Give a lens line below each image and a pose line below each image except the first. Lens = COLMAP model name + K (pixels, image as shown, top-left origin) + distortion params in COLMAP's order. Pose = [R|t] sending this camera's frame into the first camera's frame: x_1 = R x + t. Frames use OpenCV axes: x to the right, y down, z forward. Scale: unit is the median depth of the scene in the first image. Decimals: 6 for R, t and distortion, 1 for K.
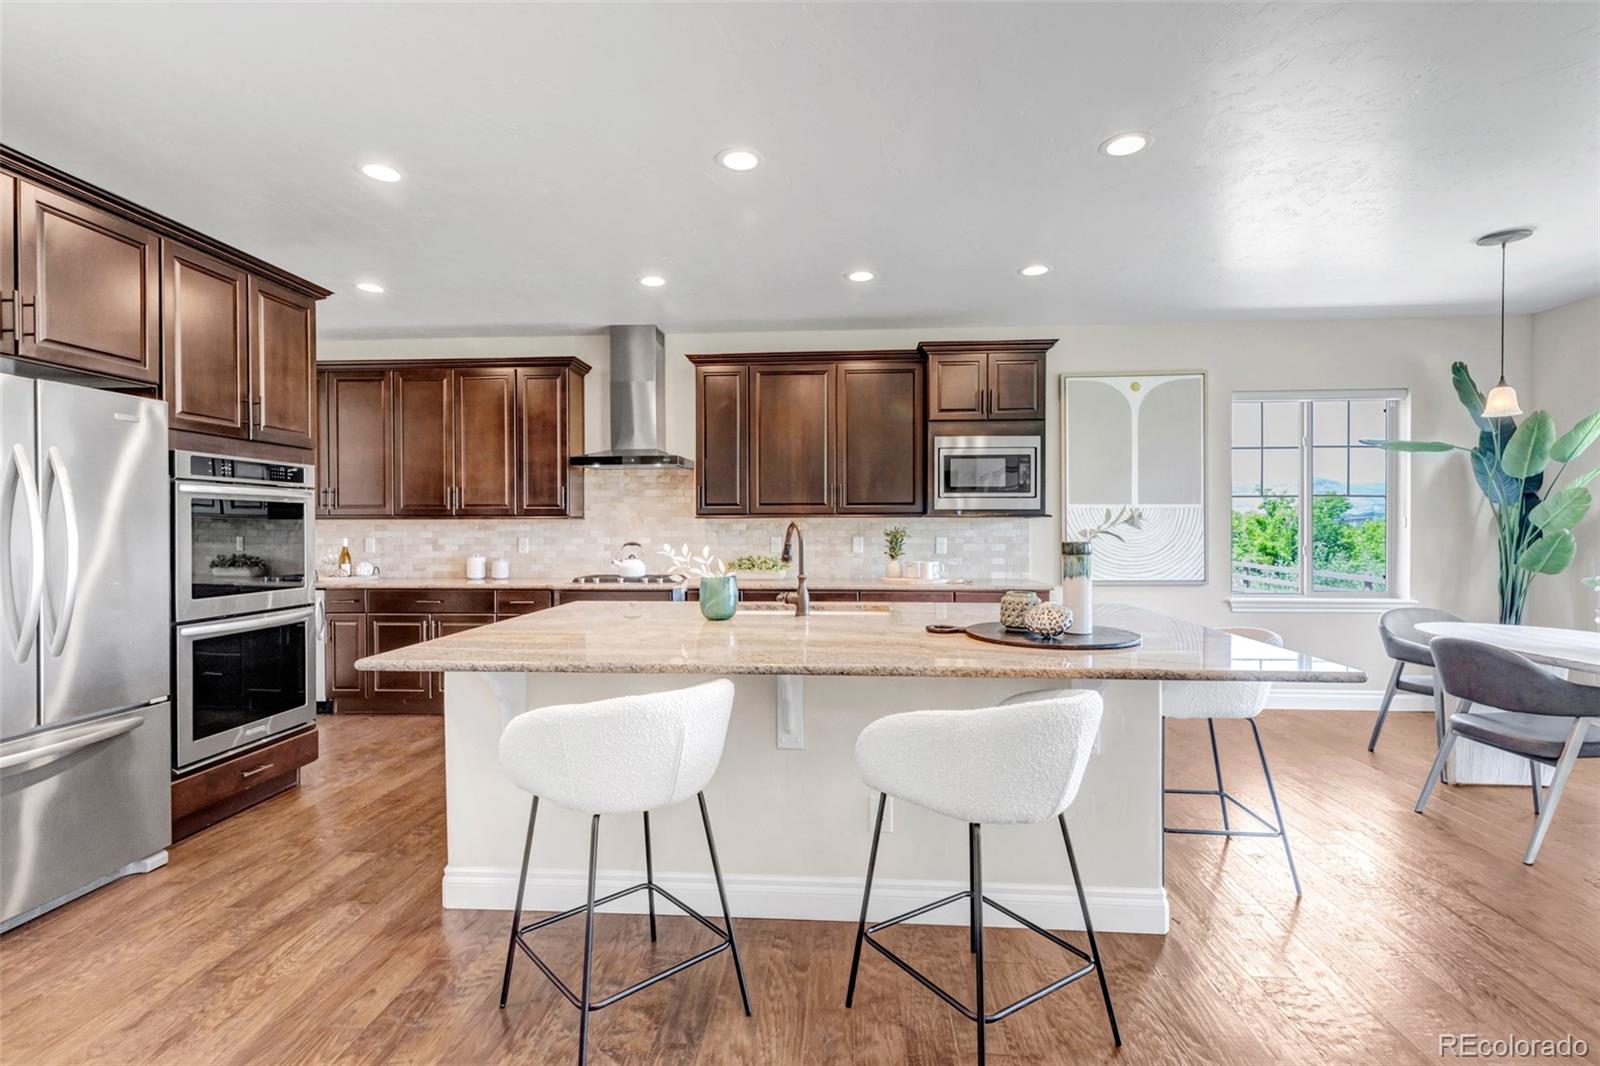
lens RADIAL K [[739.0, 0, 798.4], [0, 739.0, 533.0], [0, 0, 1]] dist [0.005204, 0.000252]
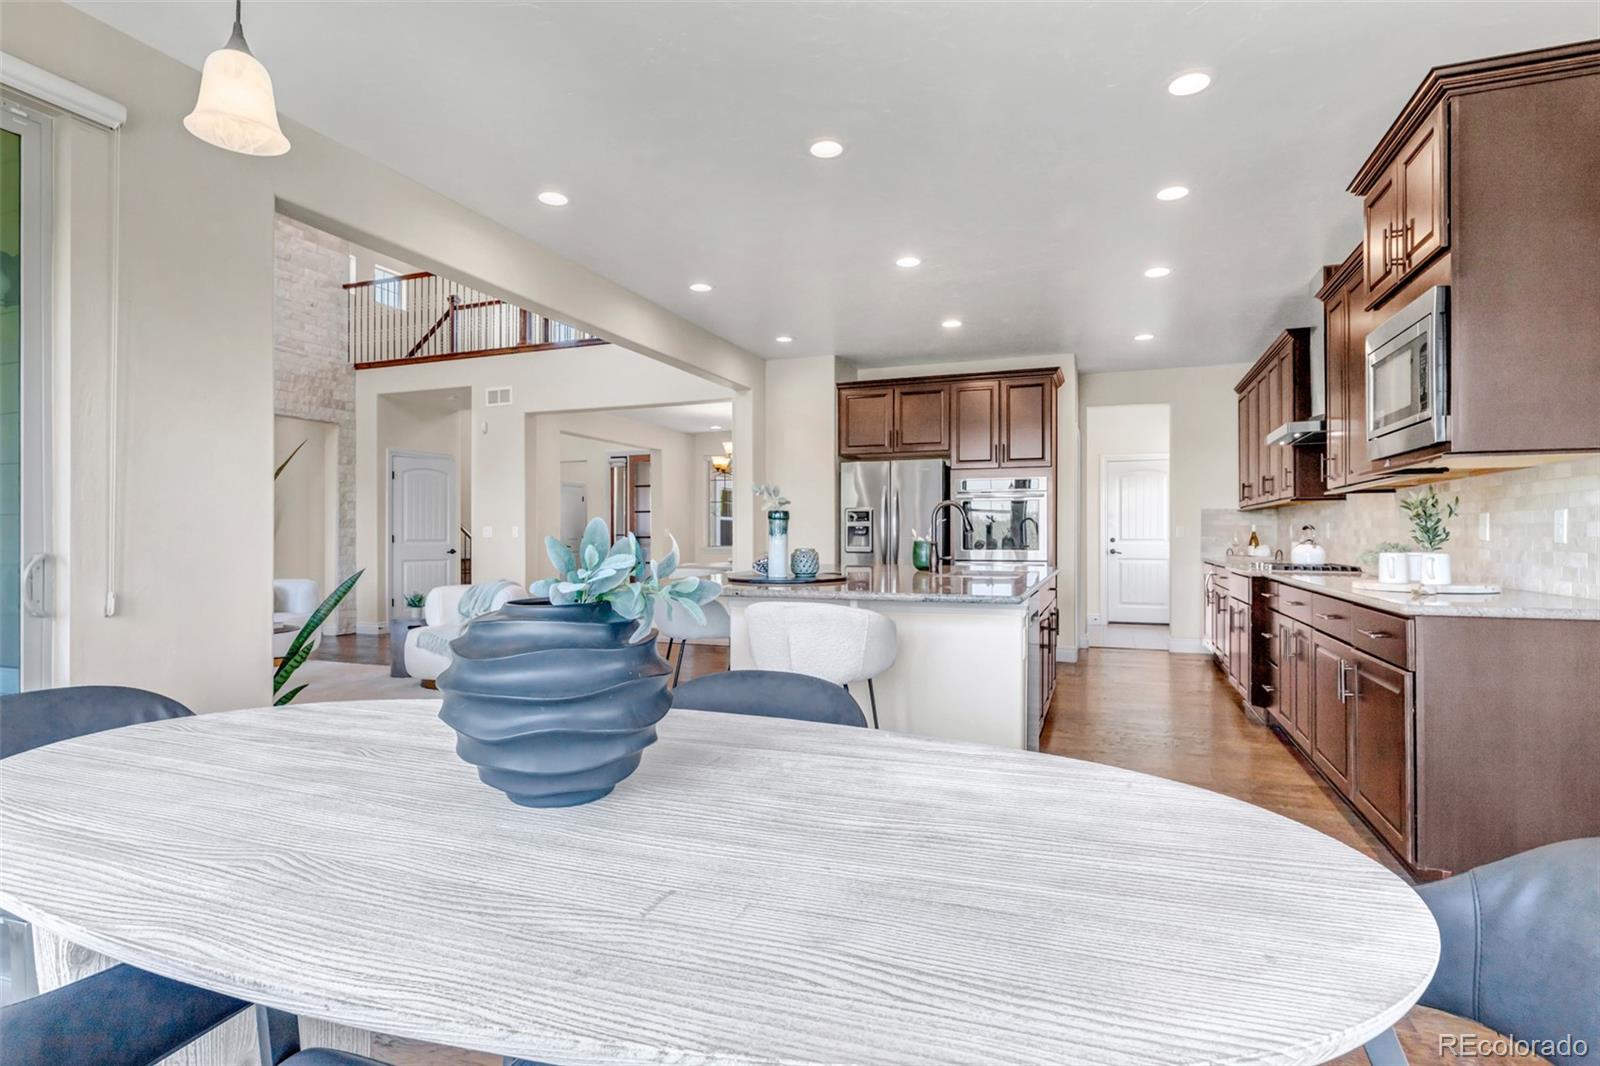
lens RADIAL K [[801.8, 0, 800.0], [0, 801.8, 533.0], [0, 0, 1]] dist [-0.001737, 0.000334]
pose [[-0.288656, -0.000804, -0.957433, 0.852428], [-0.006982, 0.999975, 0.001266, 0.024834], [0.957407, 0.007050, -0.288654, 0.695332]]
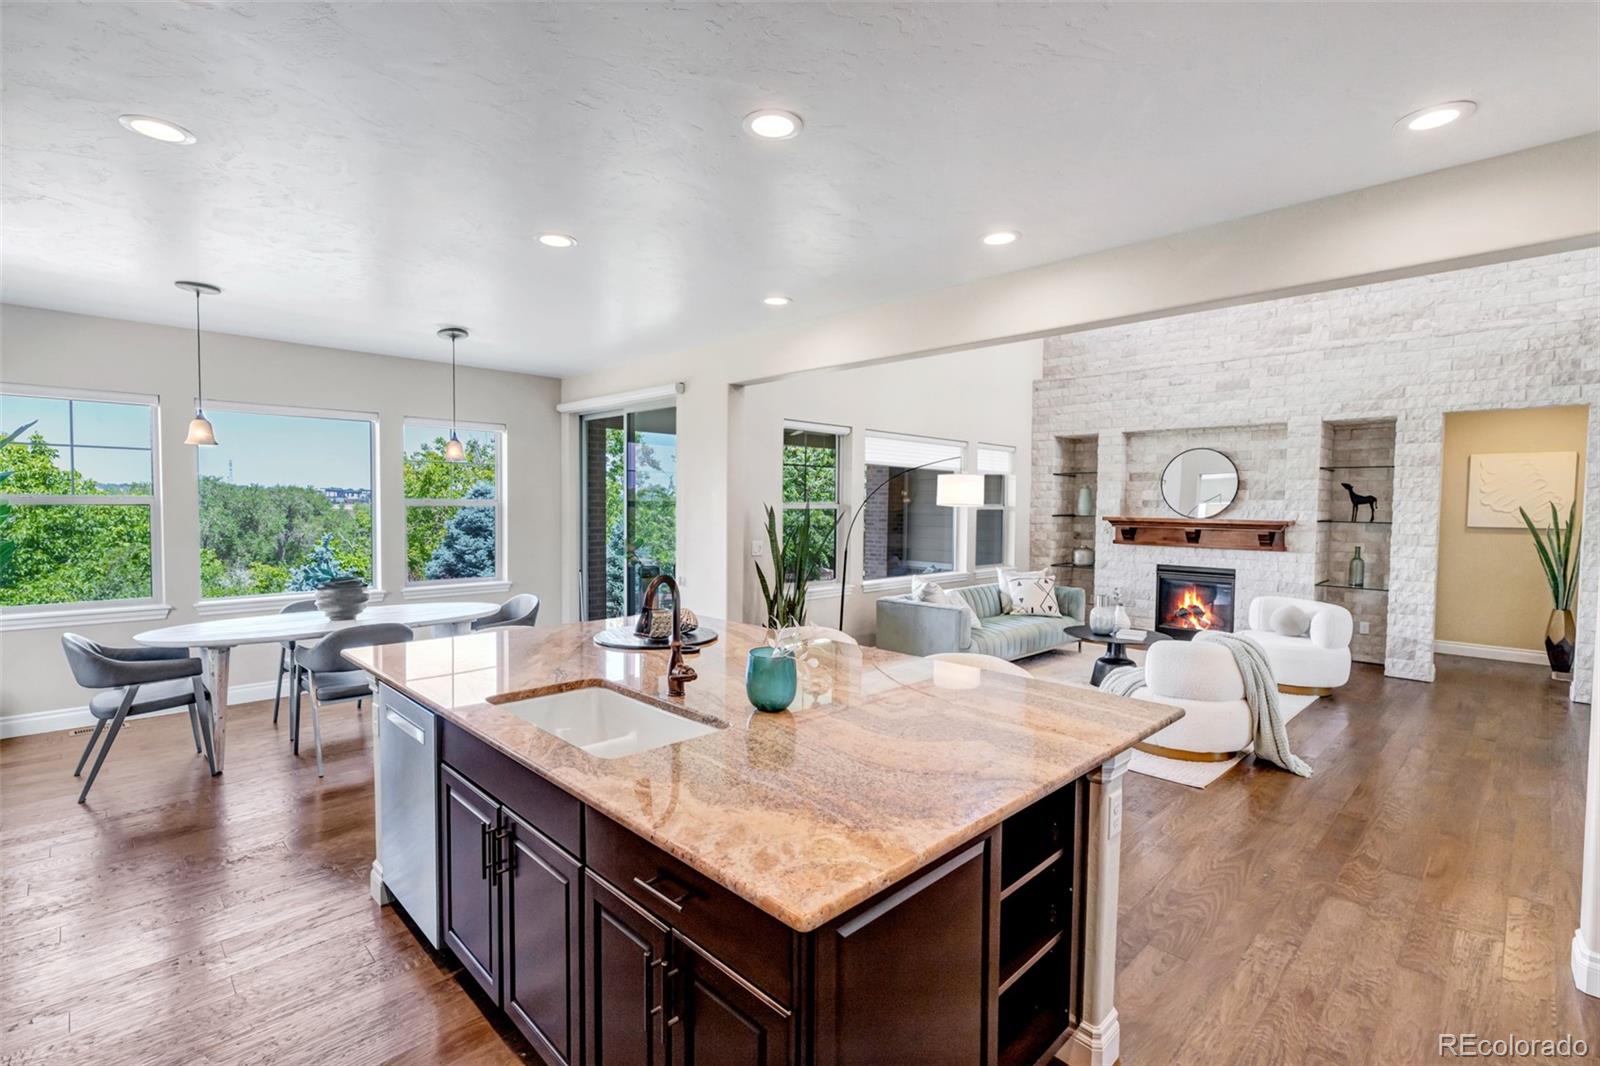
lens RADIAL K [[733.1, 0, 797.3], [0, 733.1, 531.0], [0, 0, 1]] dist [0.004008, -0.000052]
pose [[-0.749317, -0.031184, 0.661477, -0.351140], [-0.002671, 0.999025, 0.044072, -0.055071], [-0.662206, 0.031257, -0.748669, 0.877555]]
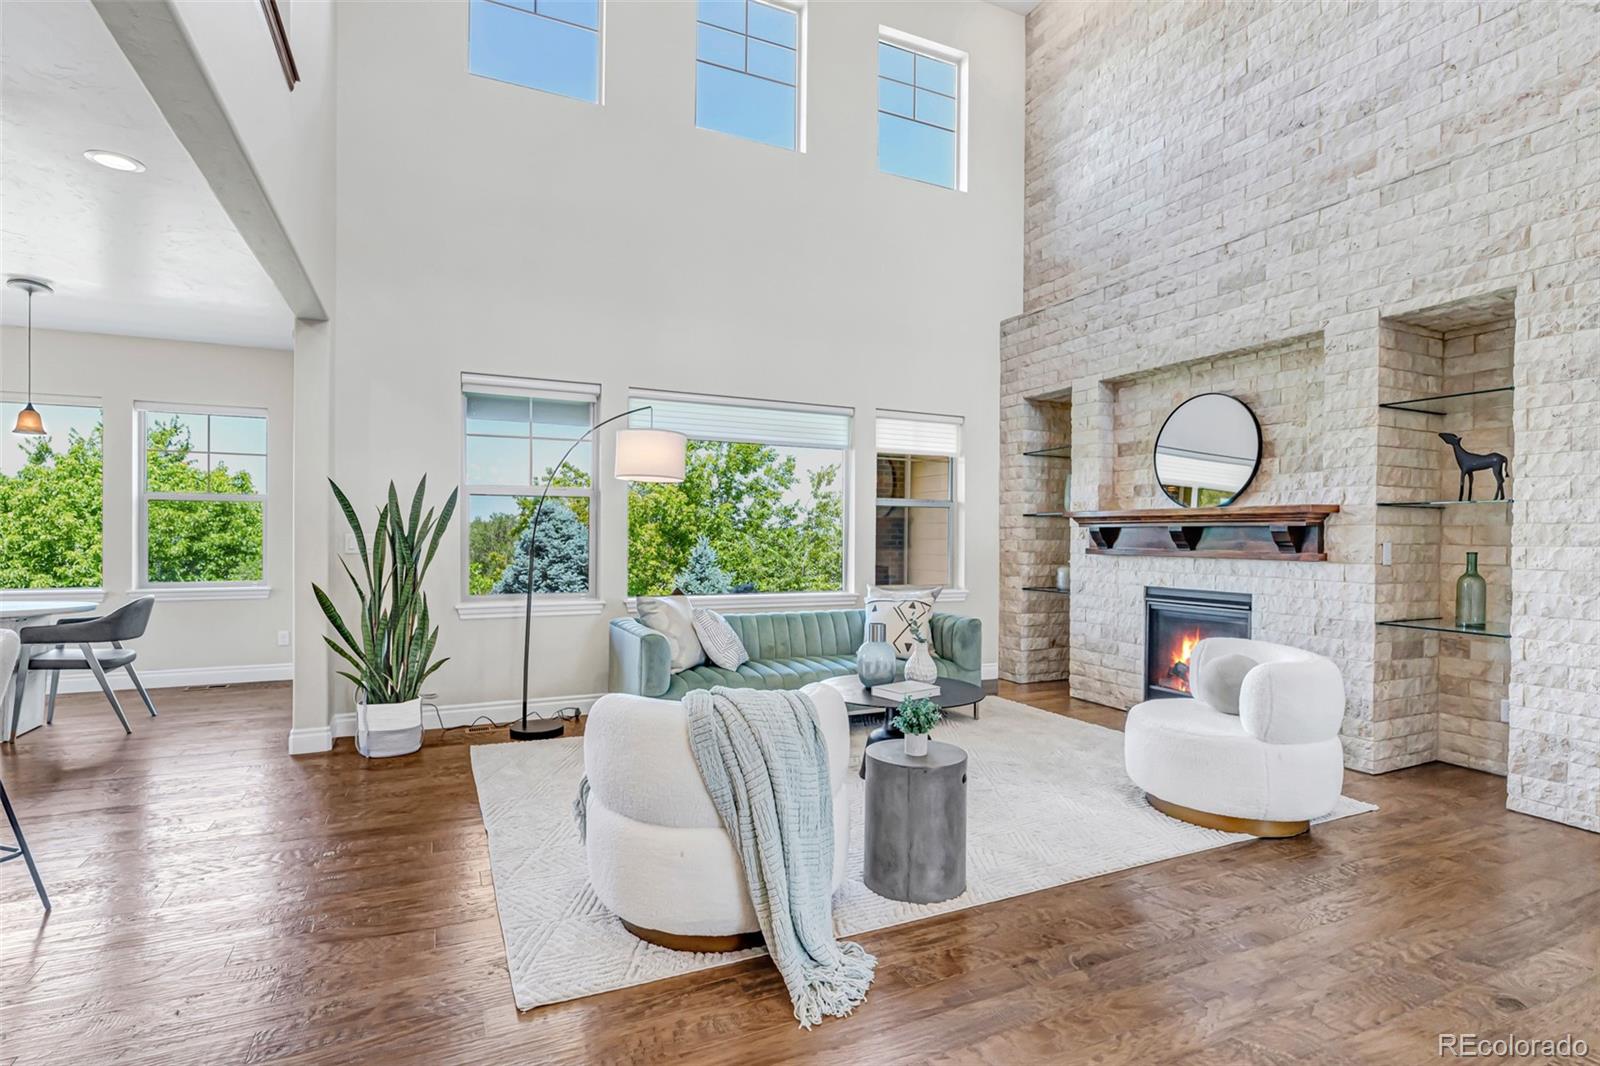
lens RADIAL K [[777.4, 0, 799.8], [0, 777.4, 538.3], [0, 0, 1]] dist [-0.005377, 0.001554]
pose [[-0.487454, -0.004323, 0.873138, -0.565246], [0.001157, 0.999984, 0.005598, 0.012775], [-0.873148, 0.003739, -0.487441, 0.103099]]
